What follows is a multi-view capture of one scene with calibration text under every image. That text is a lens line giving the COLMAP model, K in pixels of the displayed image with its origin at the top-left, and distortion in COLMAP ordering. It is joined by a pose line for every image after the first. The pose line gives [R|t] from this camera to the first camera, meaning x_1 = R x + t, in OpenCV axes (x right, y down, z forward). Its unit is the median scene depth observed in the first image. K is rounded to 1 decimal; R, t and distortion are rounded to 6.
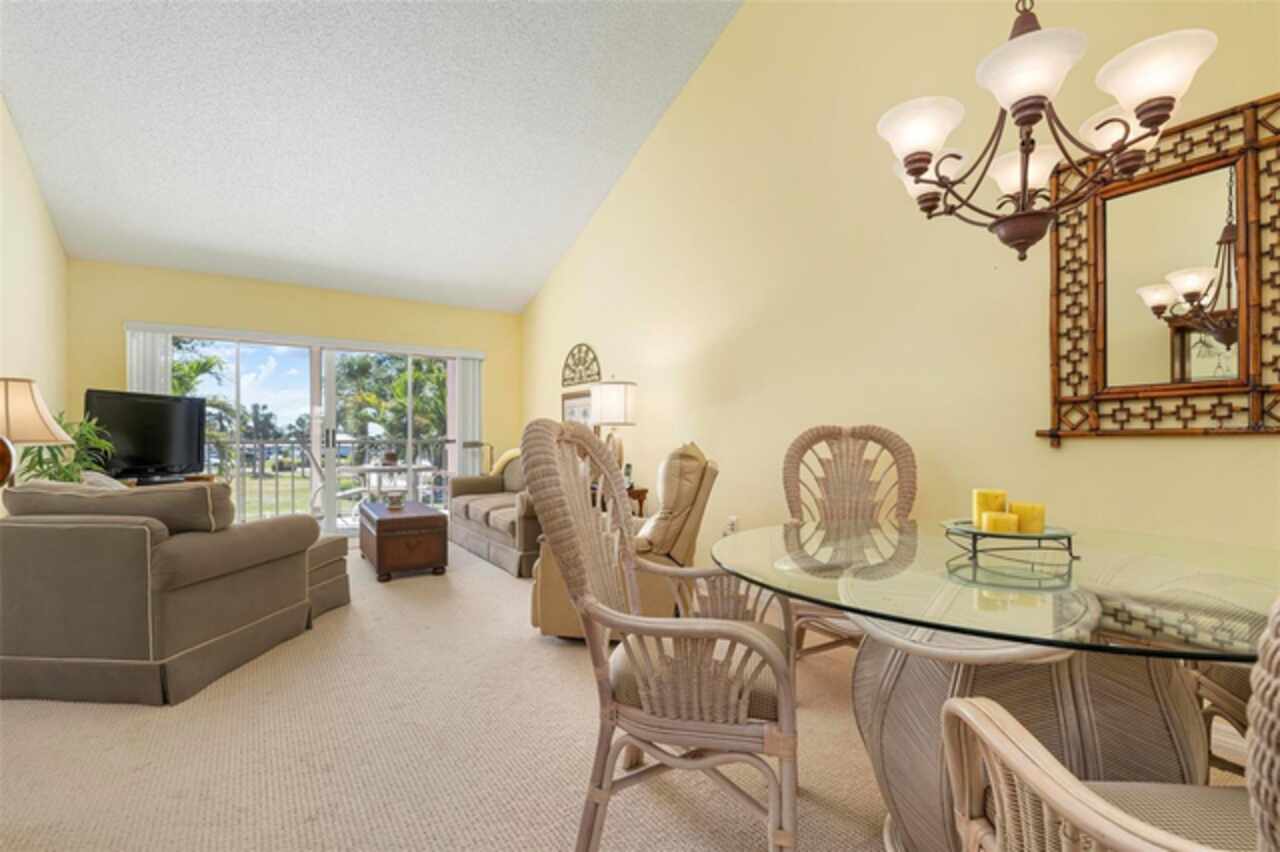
lens RADIAL K [[578.9, 0, 646.0], [0, 578.9, 436.9], [0, 0, 1]] dist [0.000077, -0.000617]
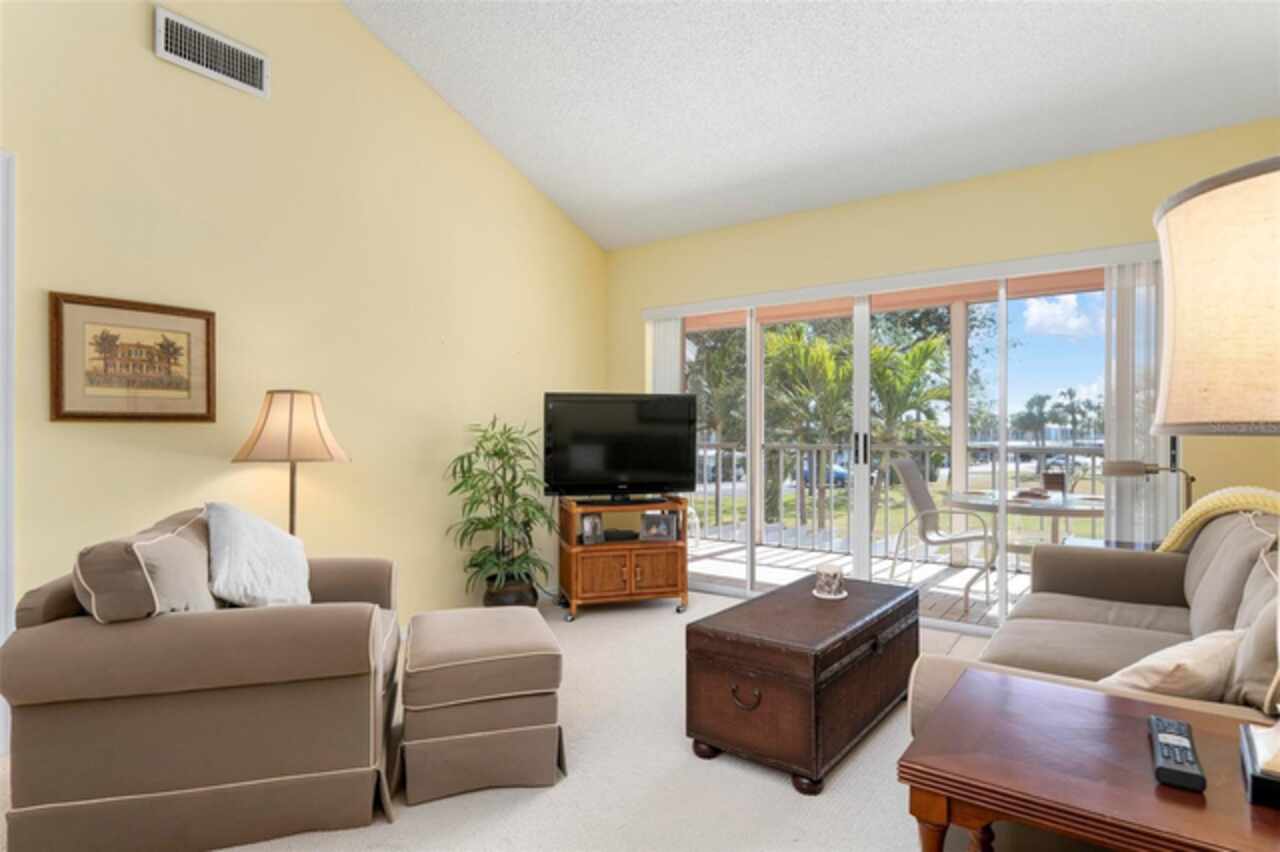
lens RADIAL K [[682.3, 0, 640.0], [0, 682.3, 426.0], [0, 0, 1]] dist [0.003074, 0.000434]
pose [[0.336308, -0.009175, -0.941707, 0.053114], [0.003025, 0.999958, -0.008662, -0.015768], [0.941747, 0.000064, 0.336321, 0.567232]]
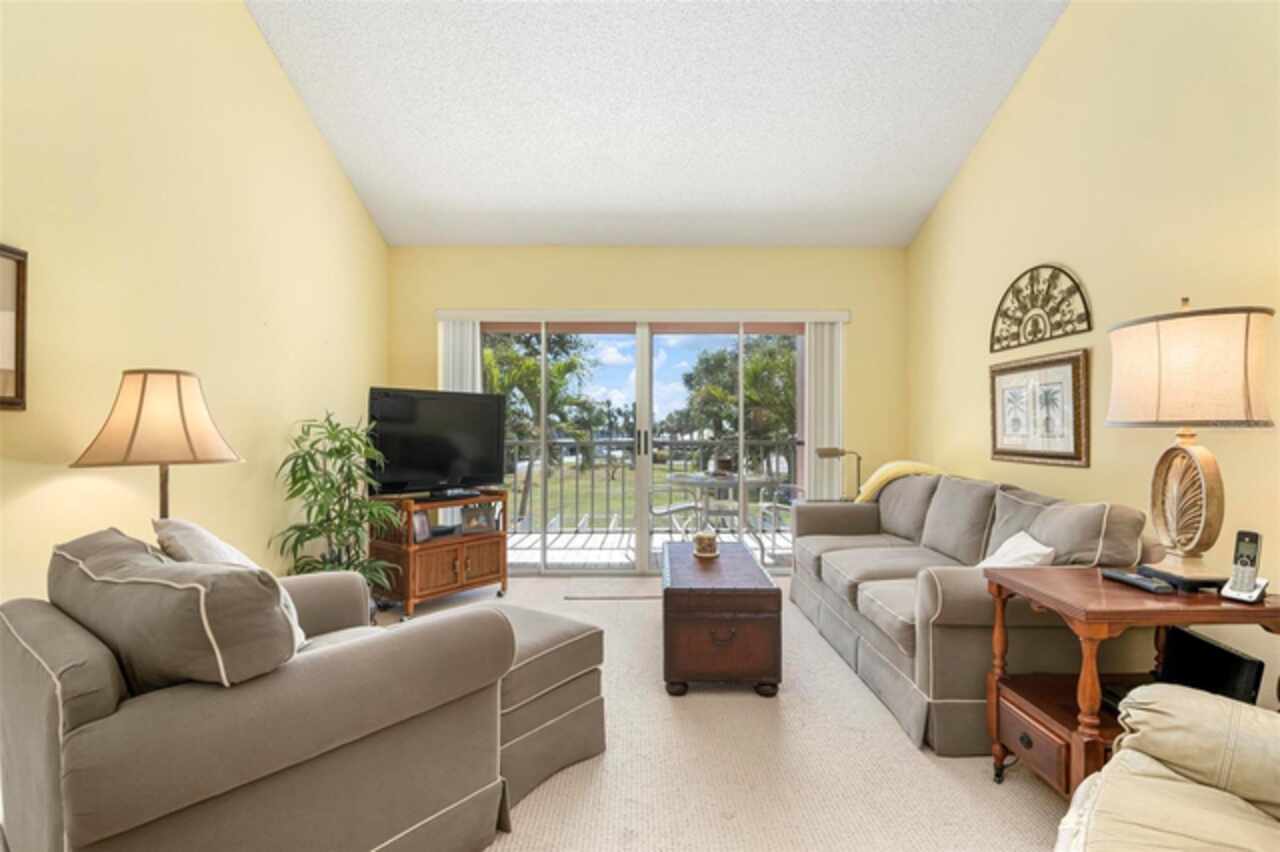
lens RADIAL K [[609.6, 0, 639.2], [0, 609.6, 428.4], [0, 0, 1]] dist [-0.003524, -0.000754]
pose [[0.827413, -0.003524, -0.561583, -0.102167], [0.001406, 0.999990, -0.004203, -0.013015], [0.561593, 0.002689, 0.827409, 0.349878]]
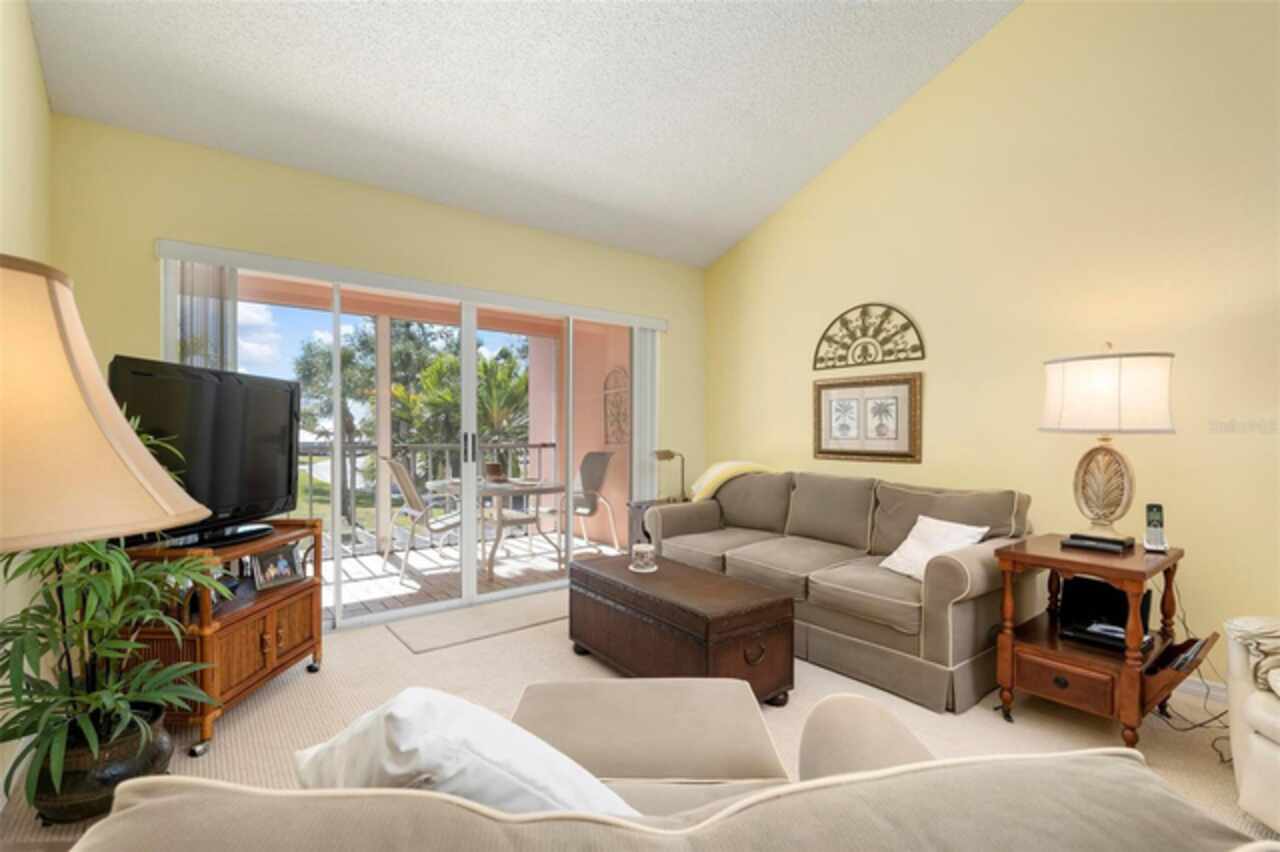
lens RADIAL K [[578.9, 0, 646.0], [0, 578.9, 436.9], [0, 0, 1]] dist [0.000077, -0.000617]
pose [[0.998284, 0.000455, 0.058558, -0.404824], [-0.000934, 0.999966, 0.008154, -0.015396], [-0.058553, -0.008195, 0.998251, 0.363684]]
